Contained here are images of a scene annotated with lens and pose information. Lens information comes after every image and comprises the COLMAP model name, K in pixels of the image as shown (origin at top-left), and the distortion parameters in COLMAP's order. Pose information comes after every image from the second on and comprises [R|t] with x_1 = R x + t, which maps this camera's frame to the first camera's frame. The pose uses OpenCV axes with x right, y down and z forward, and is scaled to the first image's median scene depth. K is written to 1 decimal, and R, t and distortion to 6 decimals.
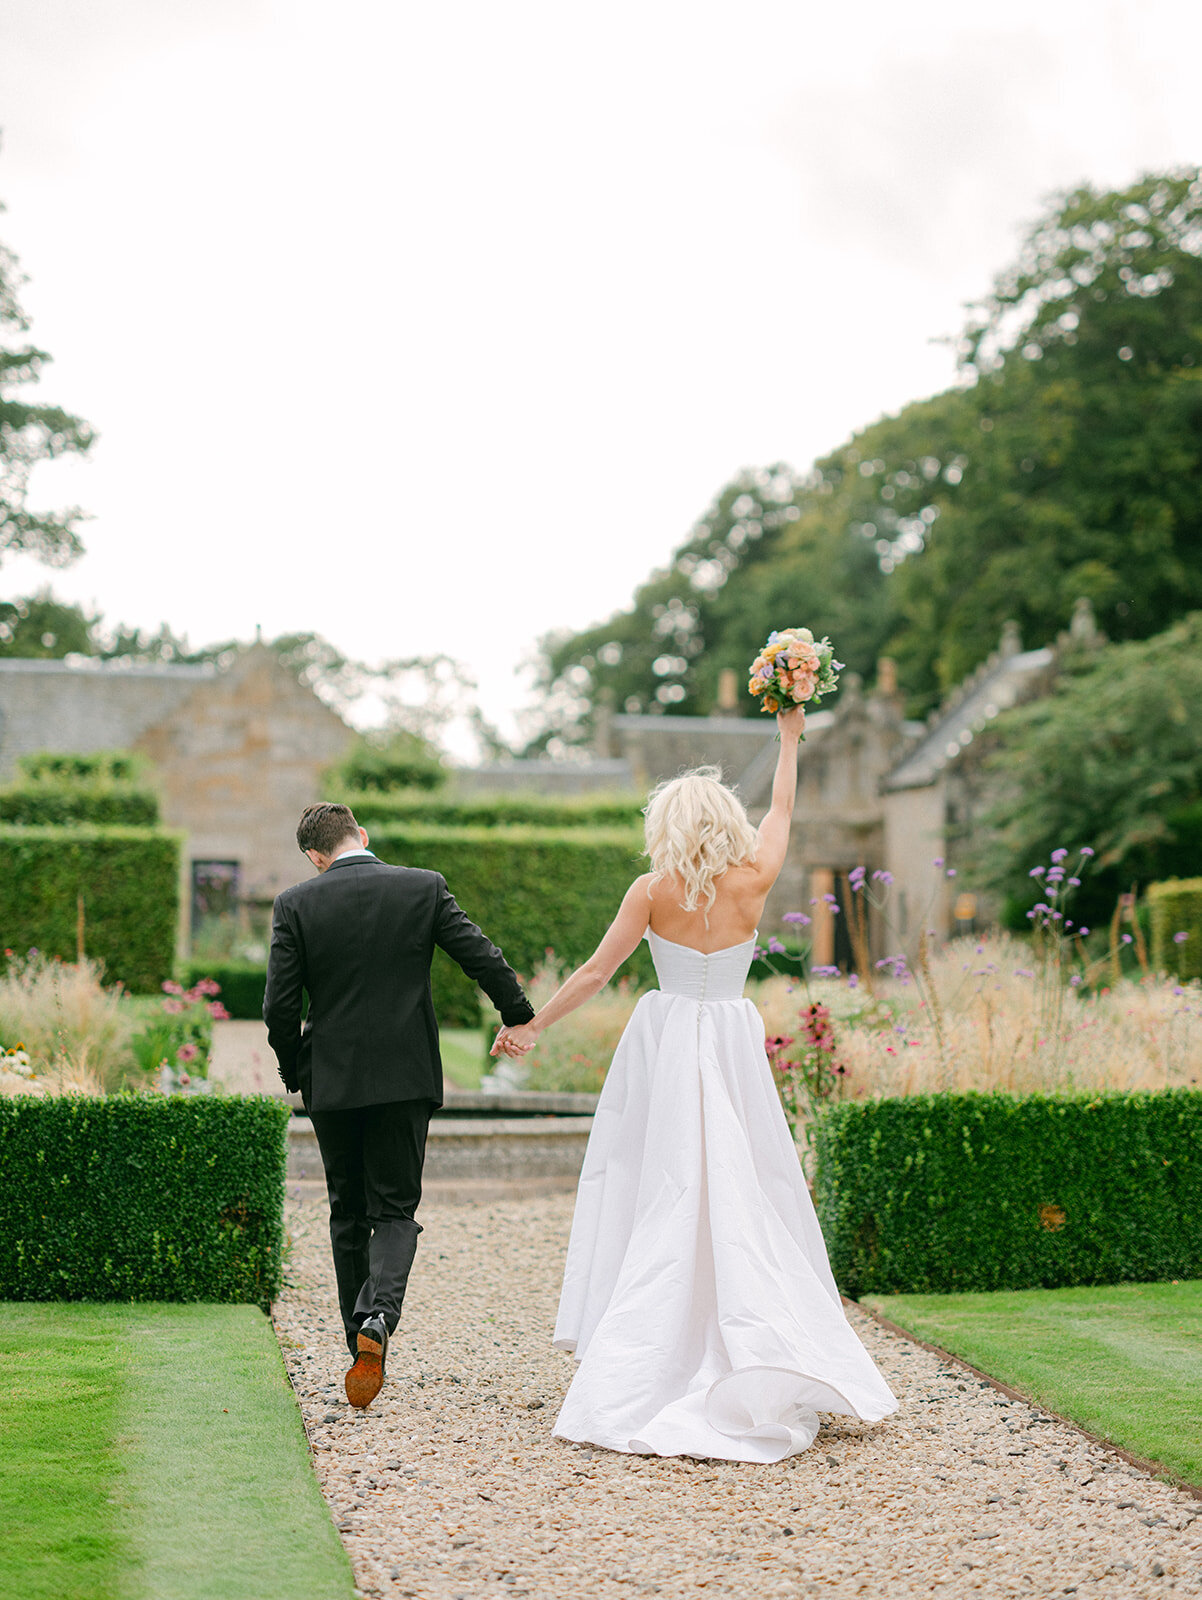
lens RADIAL K [[3018.0, 0, 601.0], [0, 3018.0, 800.0], [0, 0, 1]] dist [0.022027, -0.070089]
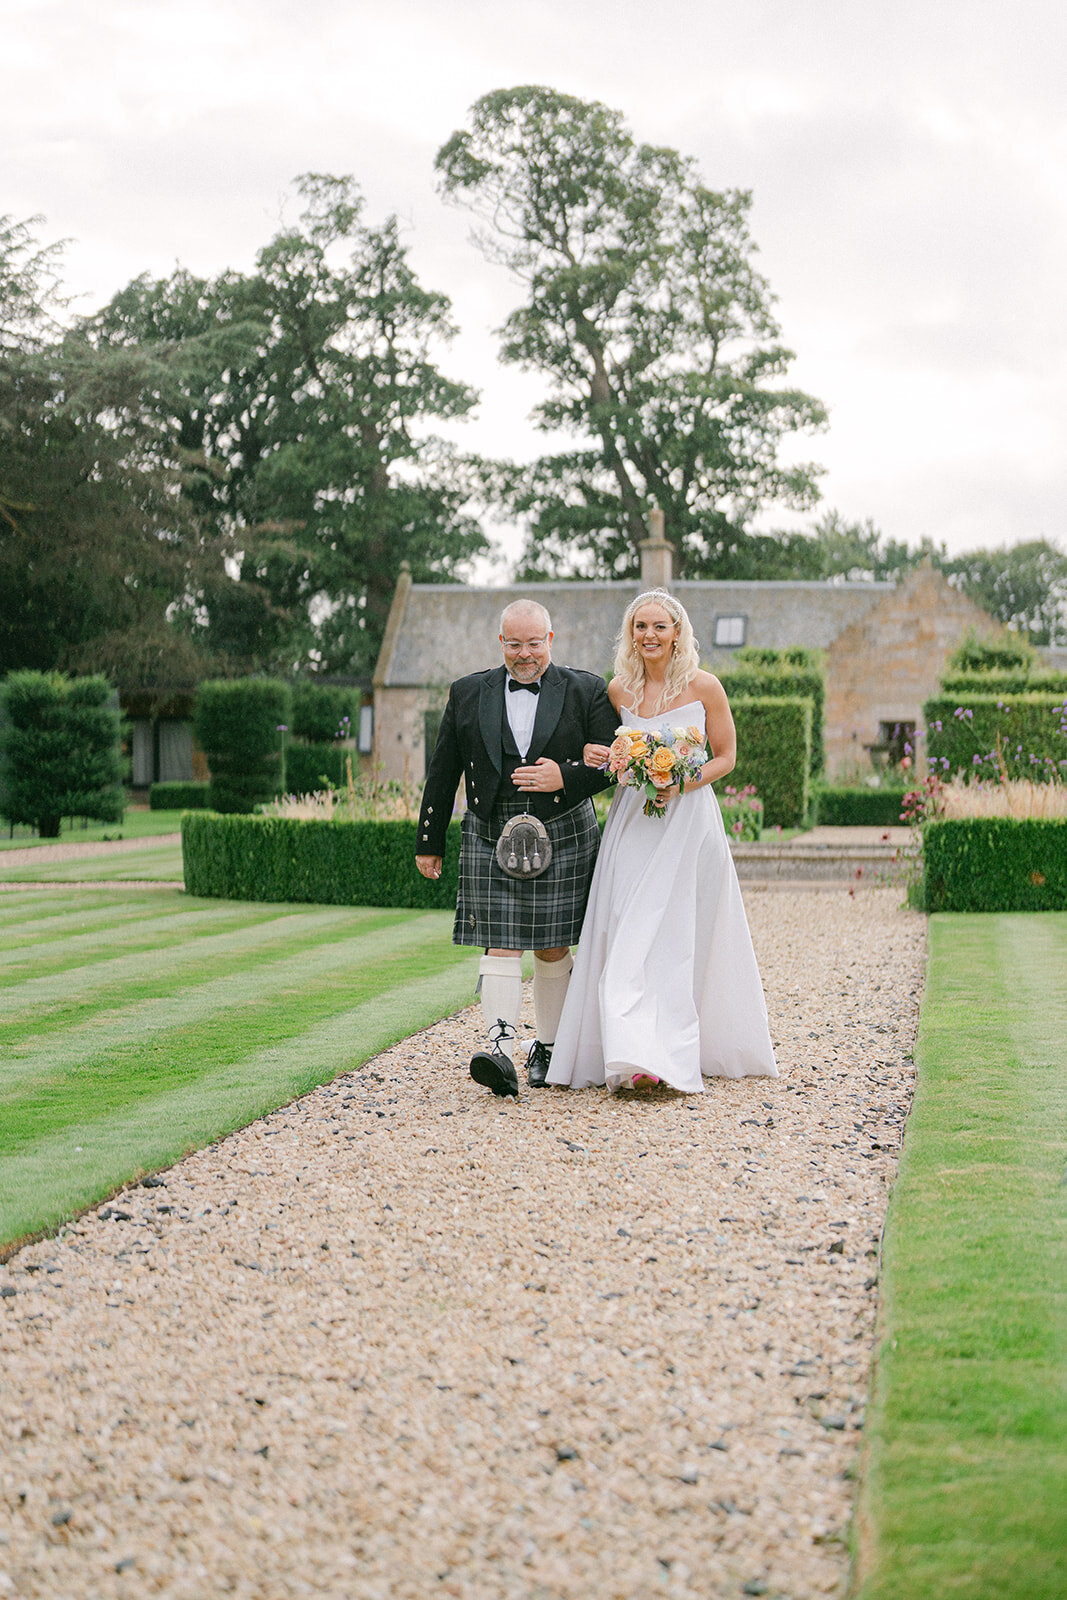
lens RADIAL K [[2222.7, 0, 533.5], [0, 2222.7, 800.0], [0, 0, 1]] dist [-0.008824, 0.162088]
pose [[0.955551, -0.003222, -0.294808, 0.059151], [0.019185, 0.998501, 0.051271, 0.000770], [0.294201, -0.054648, 0.954180, -0.113105]]
